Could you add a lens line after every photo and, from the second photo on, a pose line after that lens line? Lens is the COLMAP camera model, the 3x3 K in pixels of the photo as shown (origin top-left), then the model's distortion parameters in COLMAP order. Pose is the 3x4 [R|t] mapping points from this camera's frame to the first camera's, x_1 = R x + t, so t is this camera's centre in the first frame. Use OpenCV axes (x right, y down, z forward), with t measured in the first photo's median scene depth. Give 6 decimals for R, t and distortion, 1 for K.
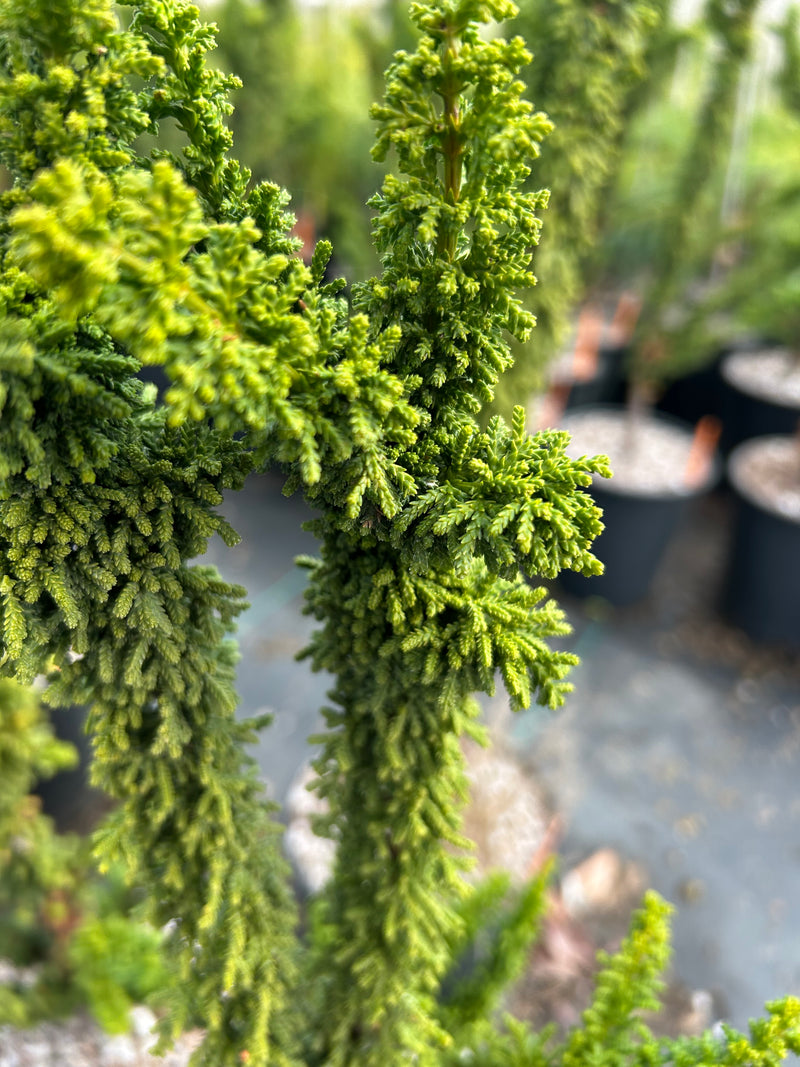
lens RADIAL K [[851.6, 0, 400.0], [0, 851.6, 533.5], [0, 0, 1]] dist [-0.003338, -0.049739]
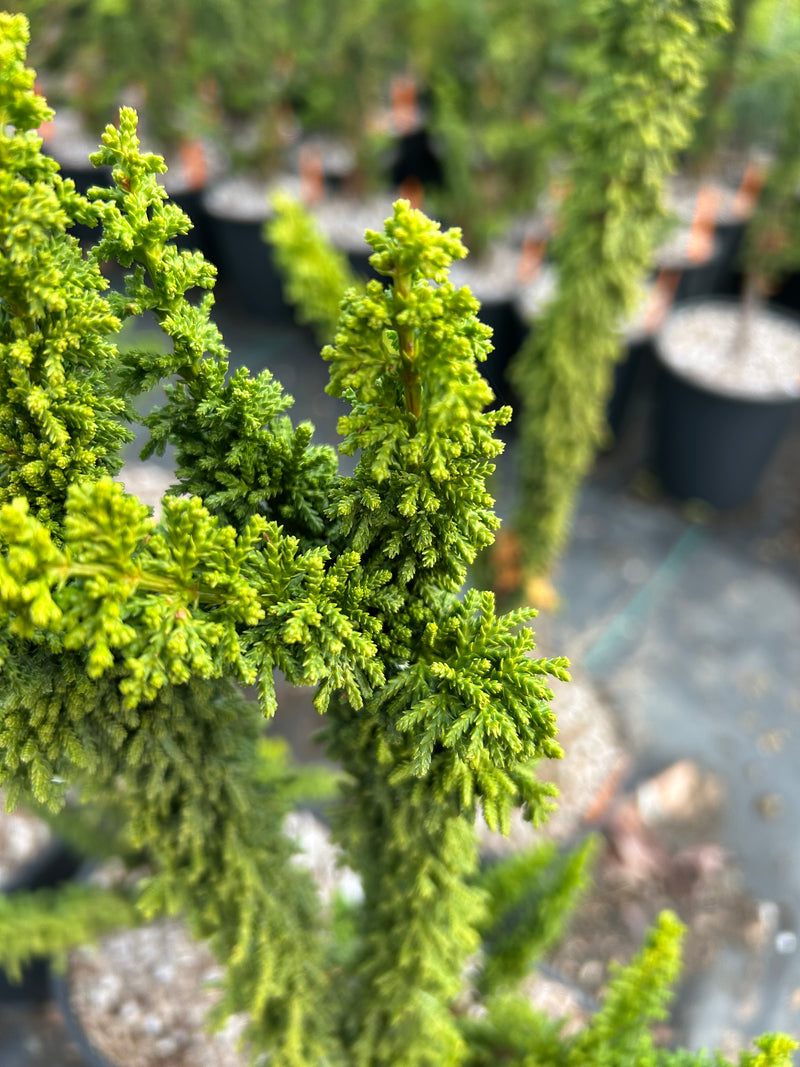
lens RADIAL K [[851.6, 0, 400.0], [0, 851.6, 533.5], [0, 0, 1]] dist [-0.003338, -0.049739]
pose [[0.991507, 0.020588, -0.128417, 0.137115], [0.000519, 0.986756, 0.162208, -0.323961], [0.130055, -0.160897, 0.978365, -0.009080]]
